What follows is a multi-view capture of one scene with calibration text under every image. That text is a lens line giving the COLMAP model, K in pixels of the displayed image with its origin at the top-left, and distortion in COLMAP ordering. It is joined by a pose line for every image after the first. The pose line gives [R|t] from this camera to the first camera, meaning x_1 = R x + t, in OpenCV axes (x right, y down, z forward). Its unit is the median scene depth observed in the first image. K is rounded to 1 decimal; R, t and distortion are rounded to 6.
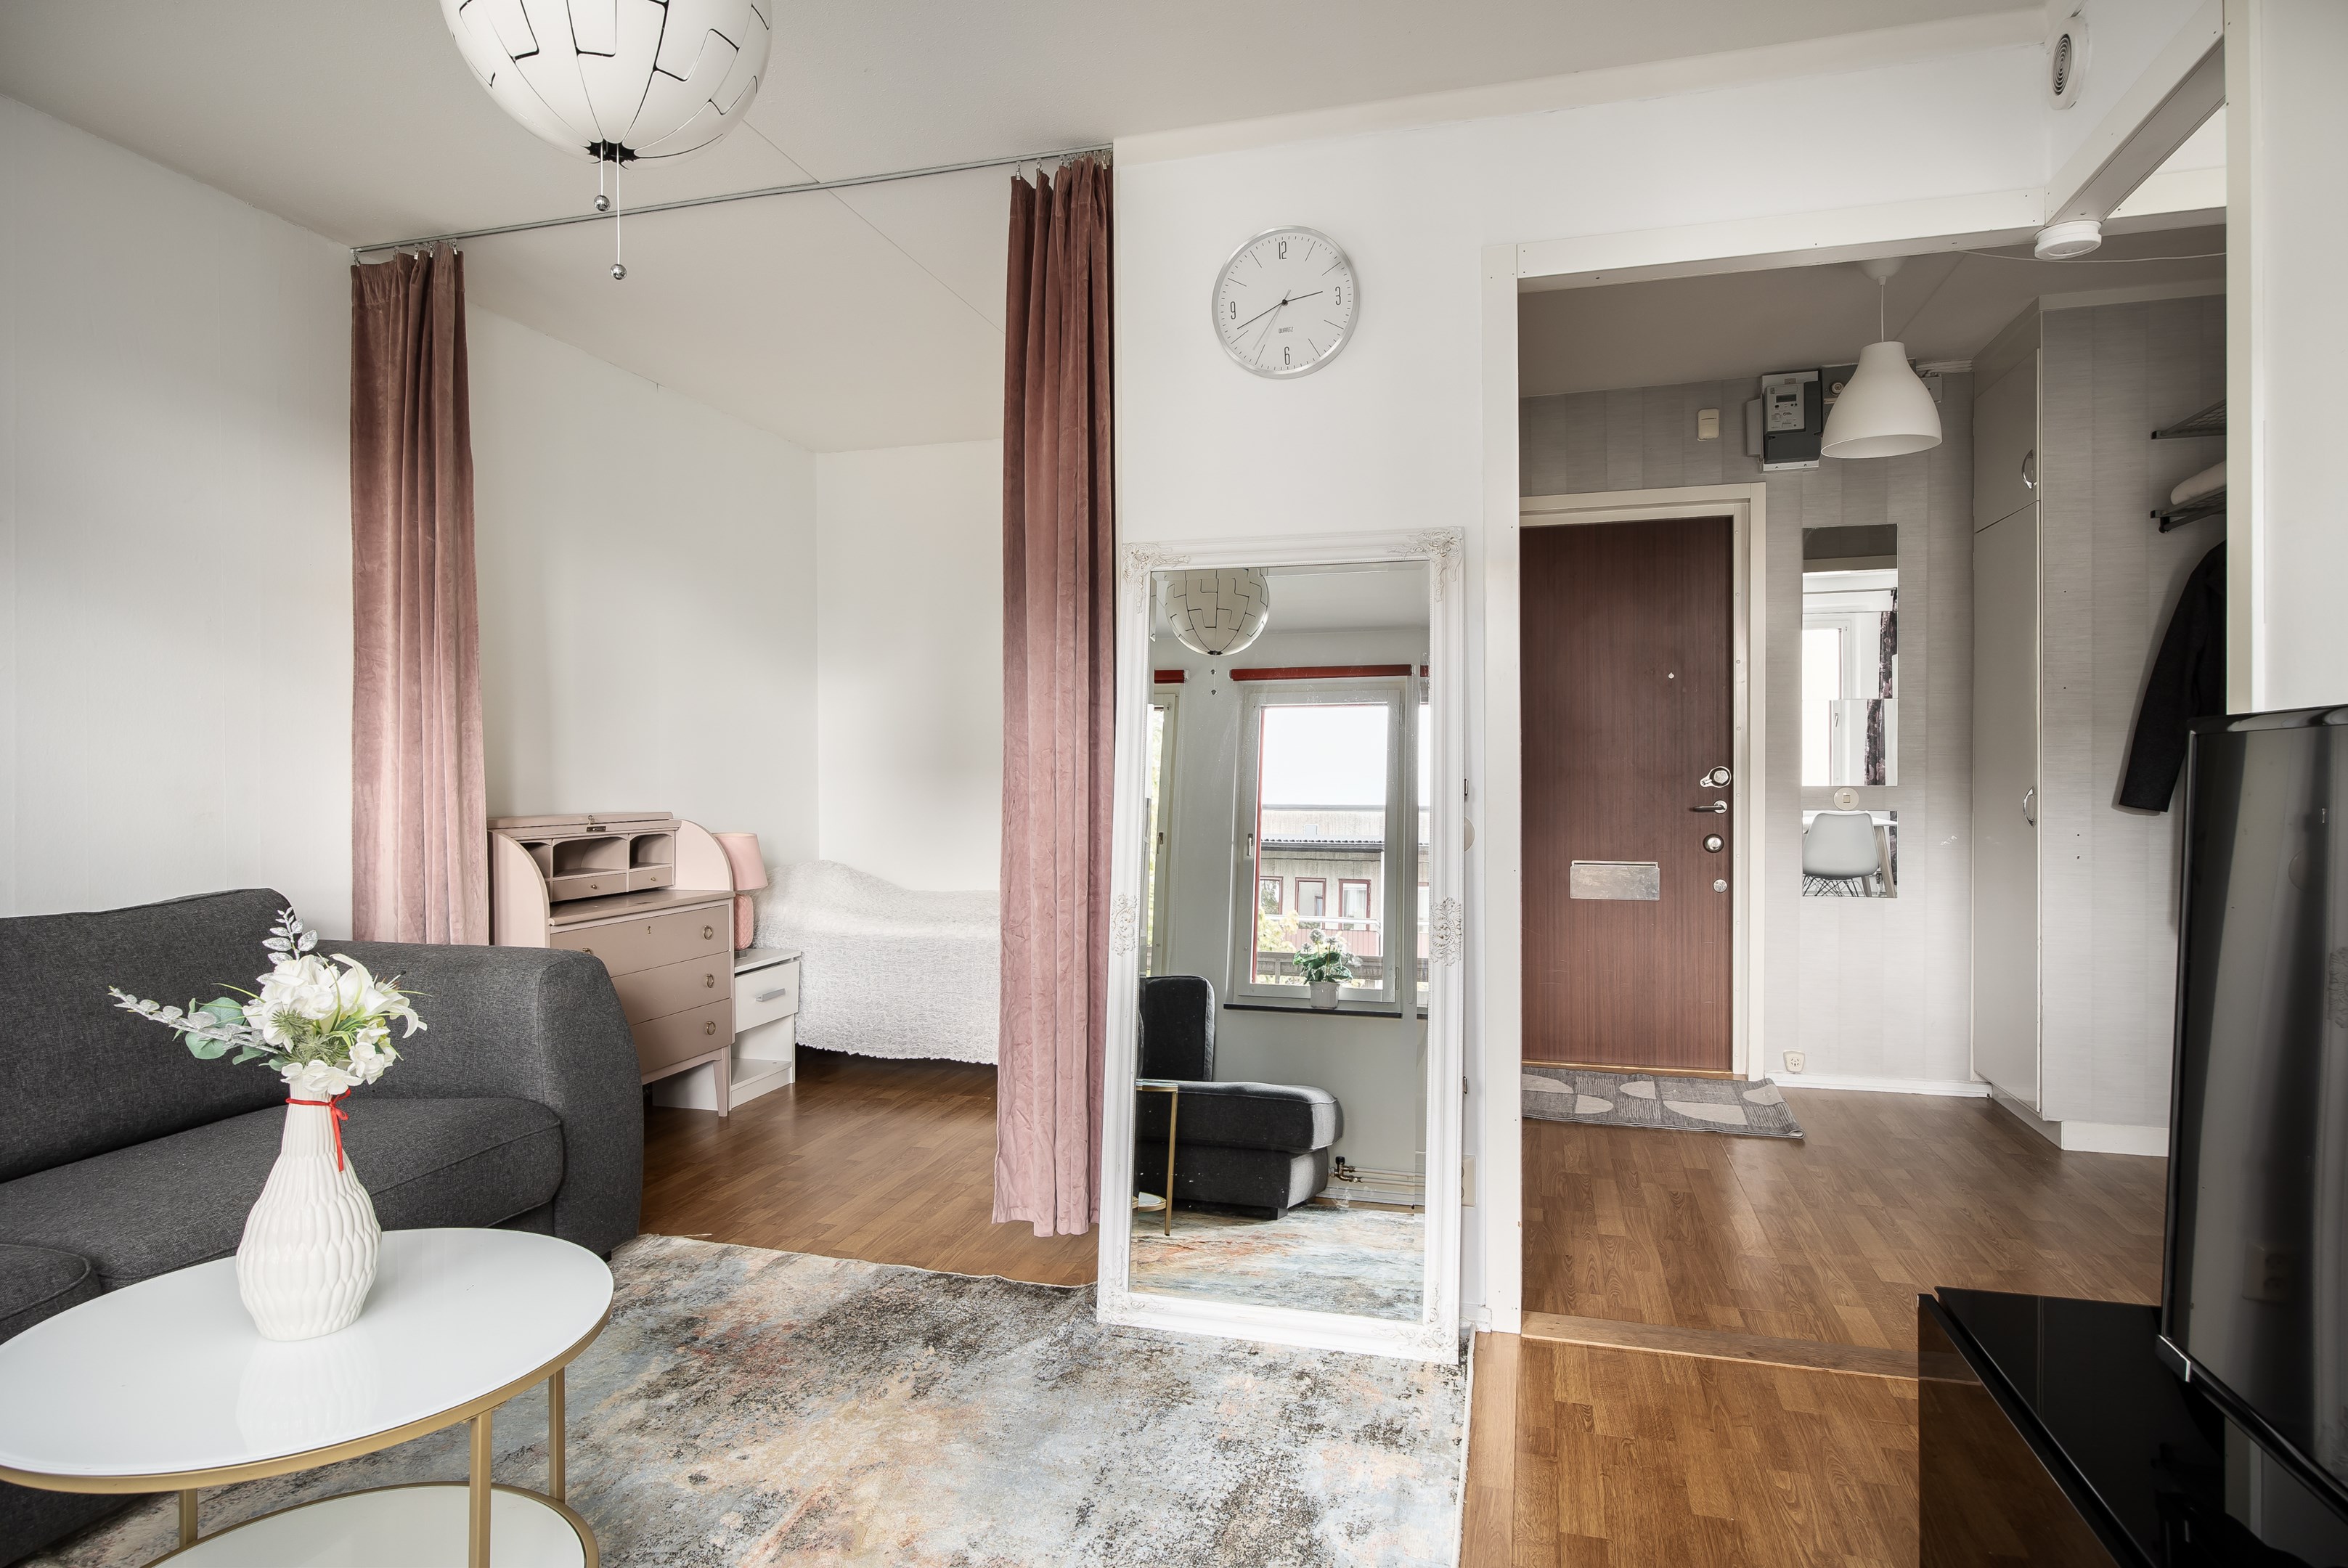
lens RADIAL K [[1331.0, 0, 1163.4], [0, 1331.0, 775.5], [0, 0, 1]] dist [0.001749, -0.002147]
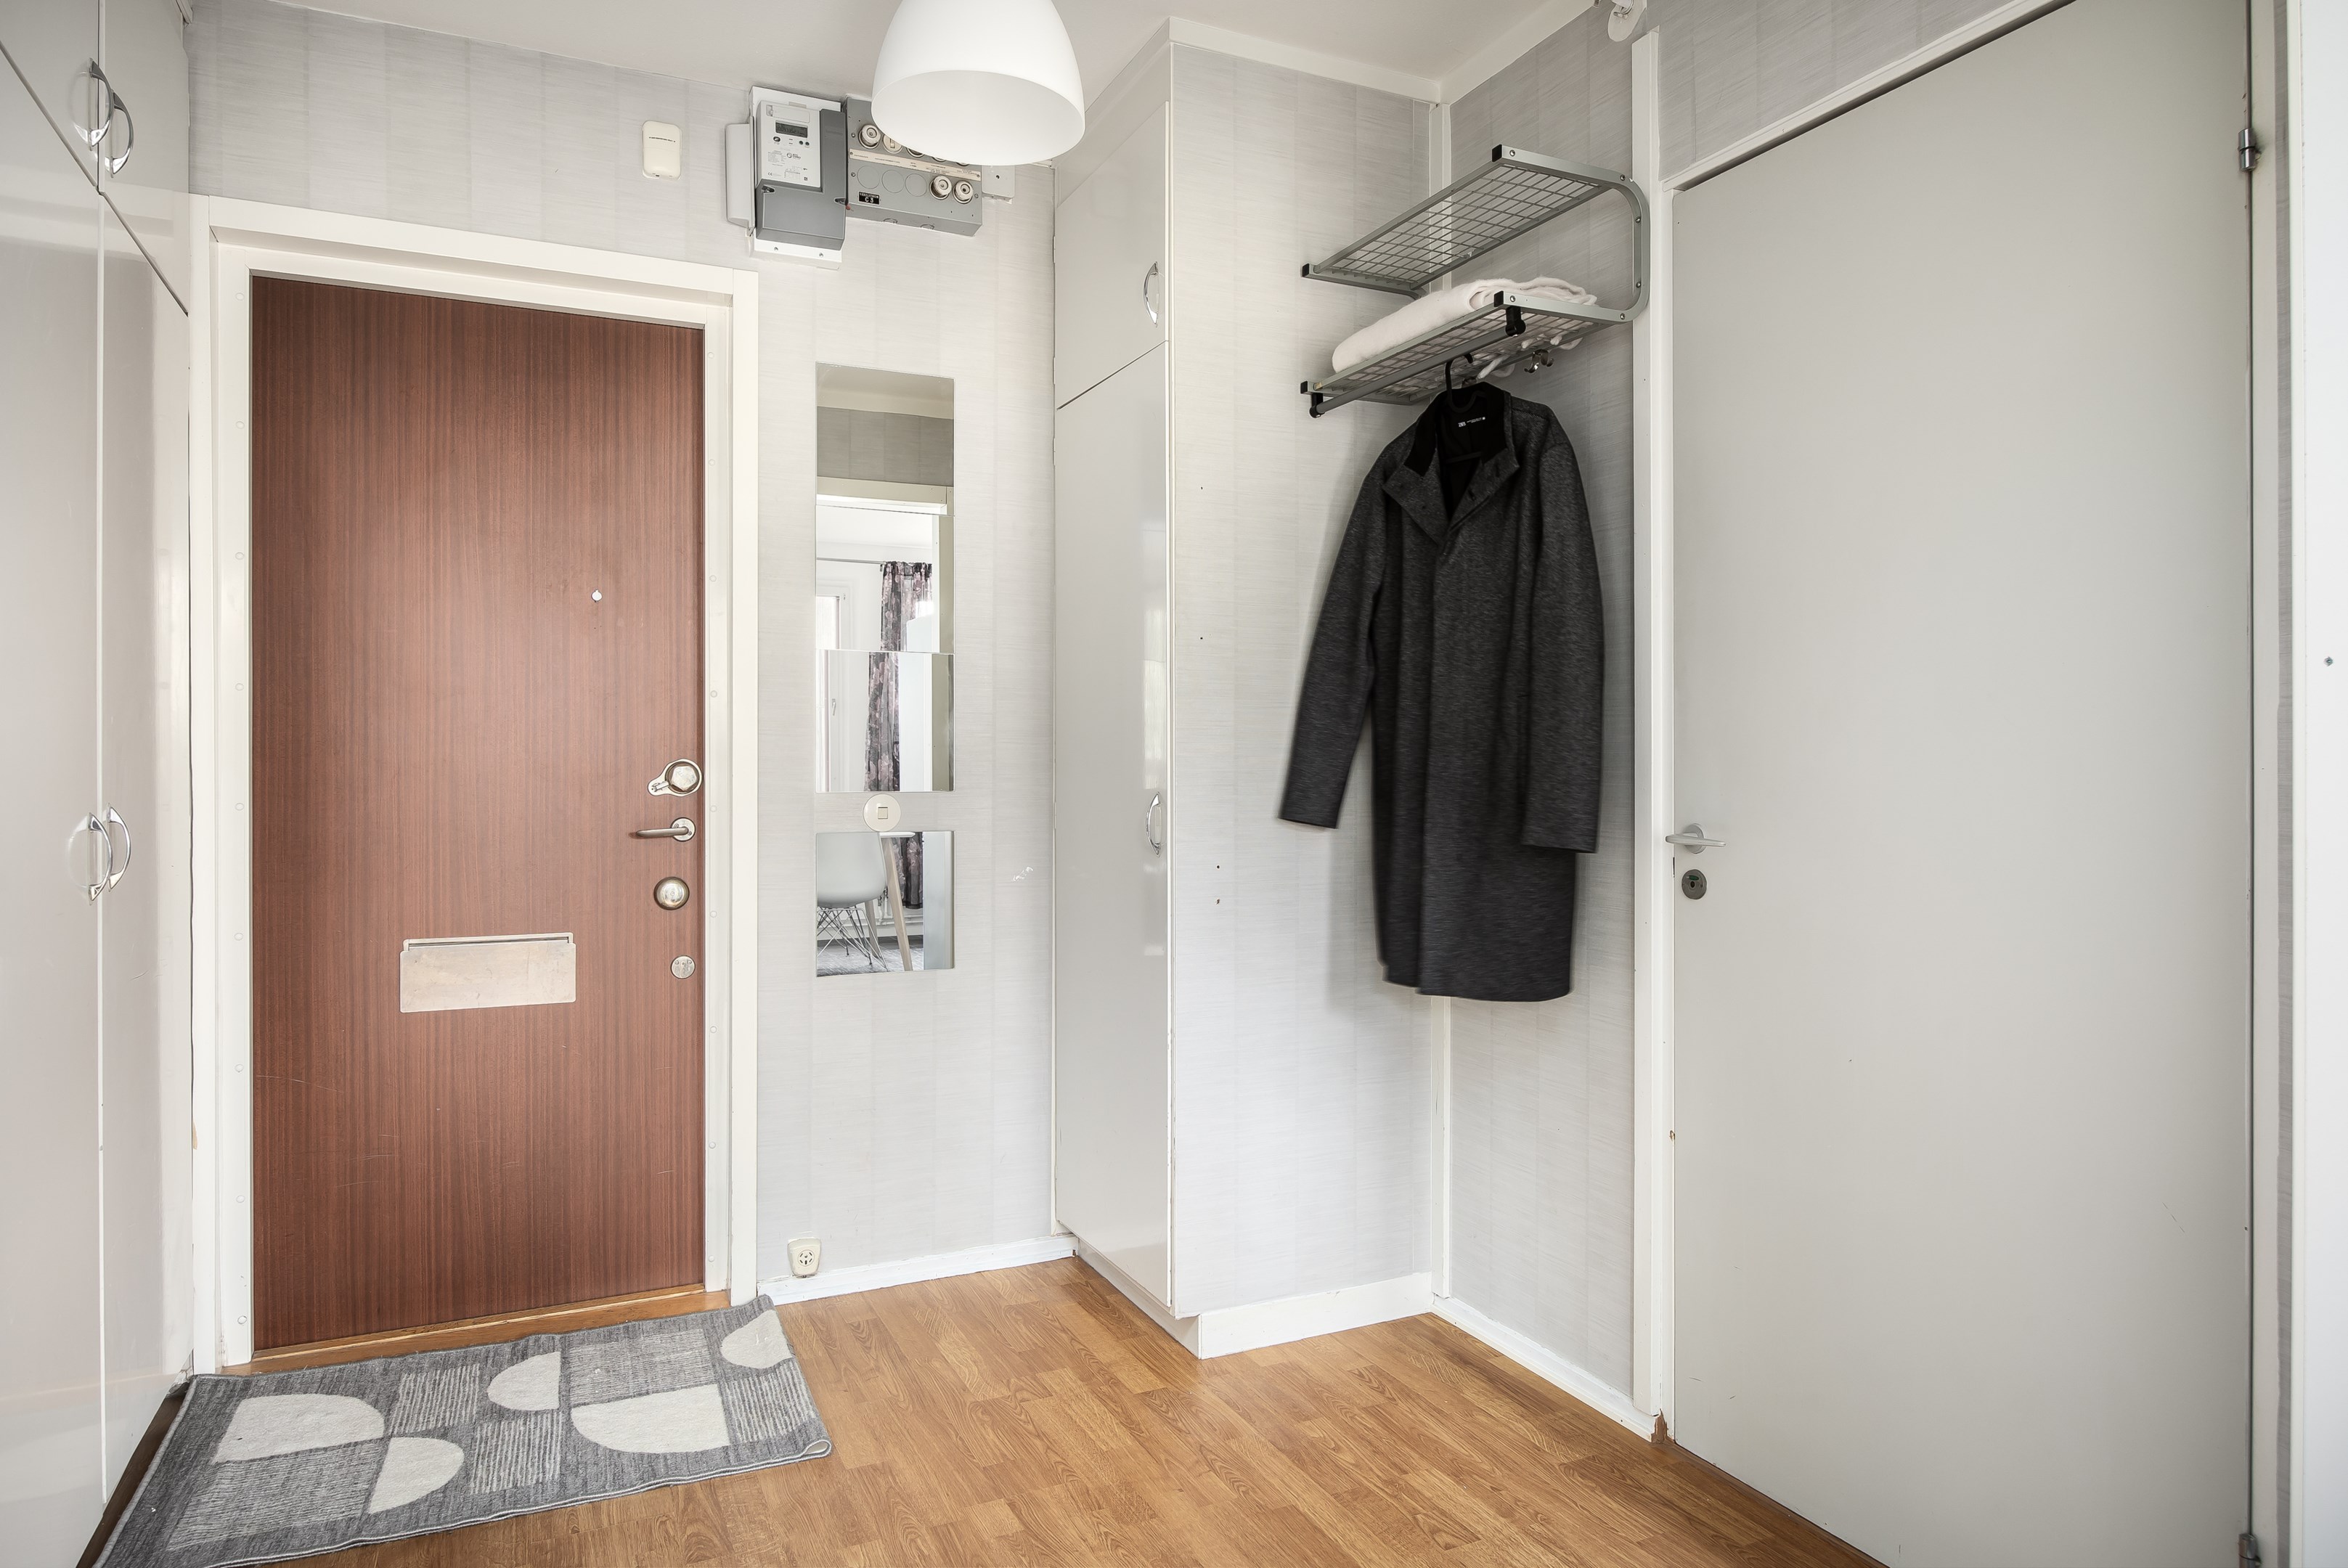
lens RADIAL K [[1404.7, 0, 1165.3], [0, 1404.7, 778.7], [0, 0, 1]] dist [-0.006895, -0.001248]
pose [[0.755633, -0.001223, 0.654994, 0.184450], [0.000301, 0.999999, 0.001520, 0.000948], [-0.654995, -0.000952, 0.755633, 0.418779]]
